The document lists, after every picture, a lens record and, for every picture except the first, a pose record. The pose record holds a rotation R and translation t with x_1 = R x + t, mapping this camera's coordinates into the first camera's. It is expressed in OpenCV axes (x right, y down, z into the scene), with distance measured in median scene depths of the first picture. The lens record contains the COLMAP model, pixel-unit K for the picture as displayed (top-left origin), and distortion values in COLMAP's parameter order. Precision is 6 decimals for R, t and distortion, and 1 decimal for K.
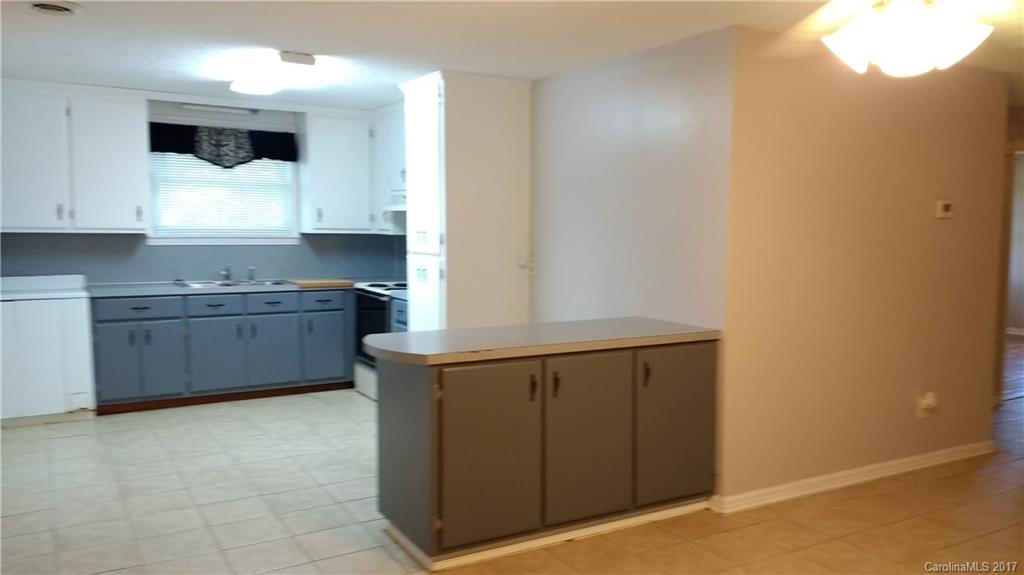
lens RADIAL K [[796.2, 0, 523.2], [0, 796.2, 286.5], [0, 0, 1]] dist [0.104747, -0.165969]
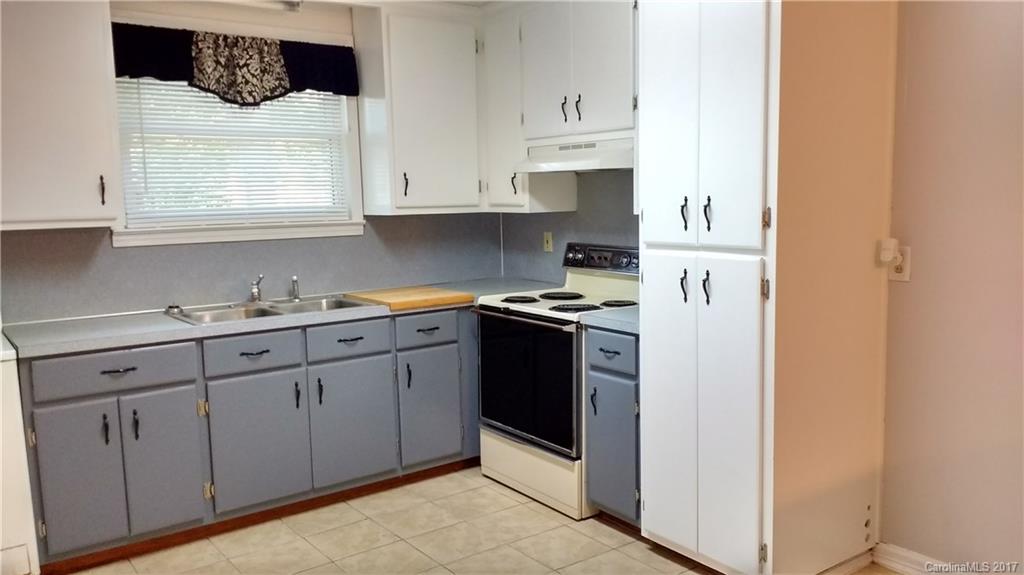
lens RADIAL K [[816.6, 0, 536.2], [0, 816.6, 282.0], [0, 0, 1]] dist [0.040083, -0.001223]
pose [[0.991741, -0.045711, 0.119831, -0.252441], [0.042047, 0.998573, 0.032925, -0.035023], [-0.121165, -0.027615, 0.992248, 0.413404]]
